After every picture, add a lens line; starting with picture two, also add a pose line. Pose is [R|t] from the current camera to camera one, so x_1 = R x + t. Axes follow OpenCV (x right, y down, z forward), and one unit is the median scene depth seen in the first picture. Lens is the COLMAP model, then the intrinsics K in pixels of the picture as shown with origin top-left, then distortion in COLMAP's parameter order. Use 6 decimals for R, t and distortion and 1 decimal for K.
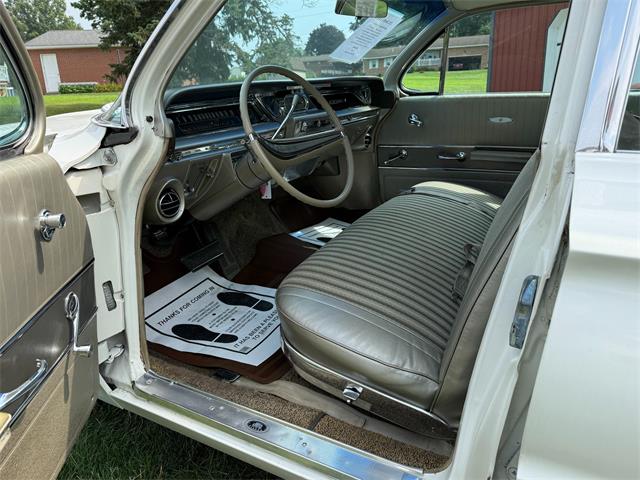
lens RADIAL K [[454.0, 0, 320.0], [0, 454.0, 240.0], [0, 0, 1]] dist [0.041863, -0.050608]
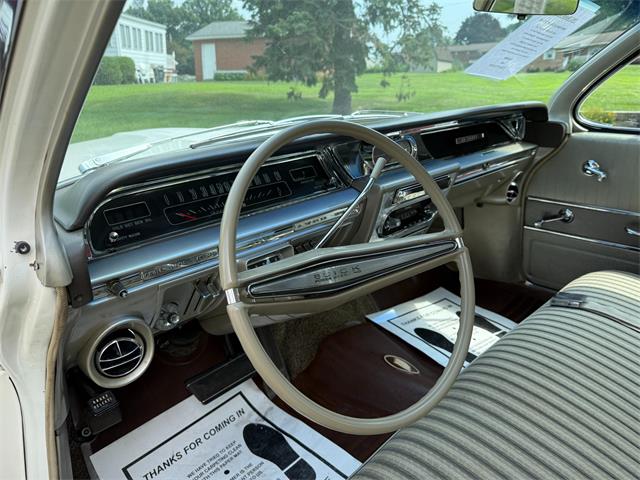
lens RADIAL K [[454.0, 0, 320.0], [0, 454.0, 240.0], [0, 0, 1]] dist [0.041863, -0.050608]
pose [[0.956940, 0.117243, -0.265555, 0.022605], [-0.111624, 0.993091, 0.036210, -0.145663], [0.267966, -0.005008, 0.963415, 0.278847]]
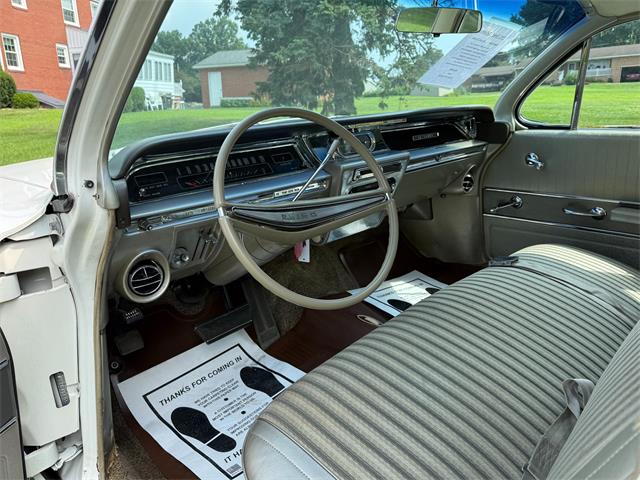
lens RADIAL K [[454.0, 0, 320.0], [0, 454.0, 240.0], [0, 0, 1]] dist [0.041863, -0.050608]
pose [[0.954607, 0.086097, -0.285152, 0.096348], [-0.093139, 0.995590, -0.011201, -0.089518], [0.282930, 0.037252, 0.958417, 0.173160]]
